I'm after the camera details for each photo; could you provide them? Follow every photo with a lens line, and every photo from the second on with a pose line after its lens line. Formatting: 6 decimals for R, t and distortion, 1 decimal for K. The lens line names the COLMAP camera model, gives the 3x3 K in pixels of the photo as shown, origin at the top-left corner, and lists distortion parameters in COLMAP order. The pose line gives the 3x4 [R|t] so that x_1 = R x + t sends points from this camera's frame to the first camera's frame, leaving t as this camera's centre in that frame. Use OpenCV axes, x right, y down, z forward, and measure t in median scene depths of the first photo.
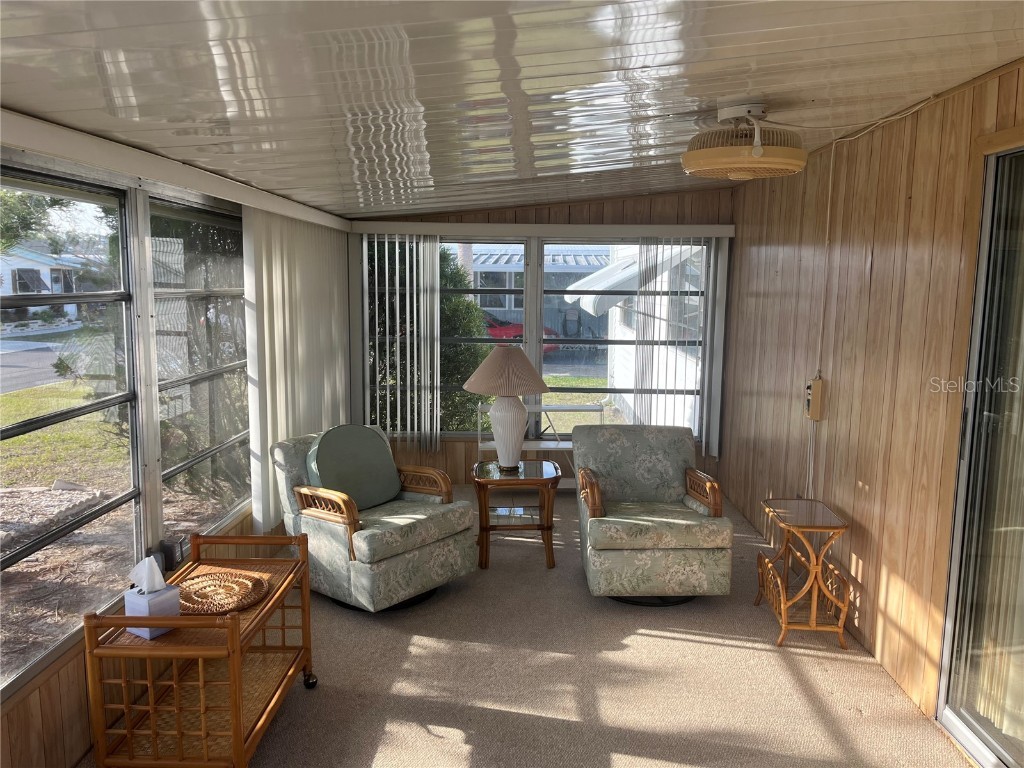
lens RADIAL K [[774.2, 0, 512.7], [0, 774.2, 383.2], [0, 0, 1]] dist [0.055080, -0.068140]
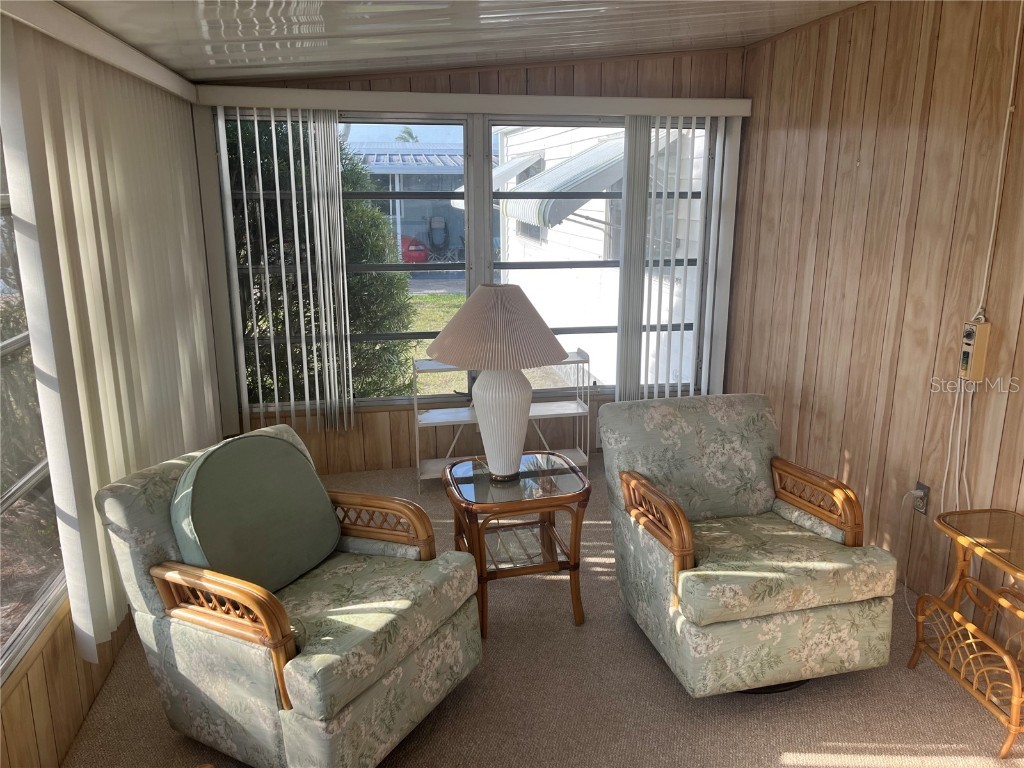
lens RADIAL K [[774.4, 0, 519.4], [0, 774.4, 374.0], [0, 0, 1]] dist [0.071596, -0.097938]
pose [[0.977796, -0.059658, 0.200886, -0.132314], [0.037954, 0.993183, 0.110212, -0.050089], [-0.206092, -0.100141, 0.973395, 0.431548]]
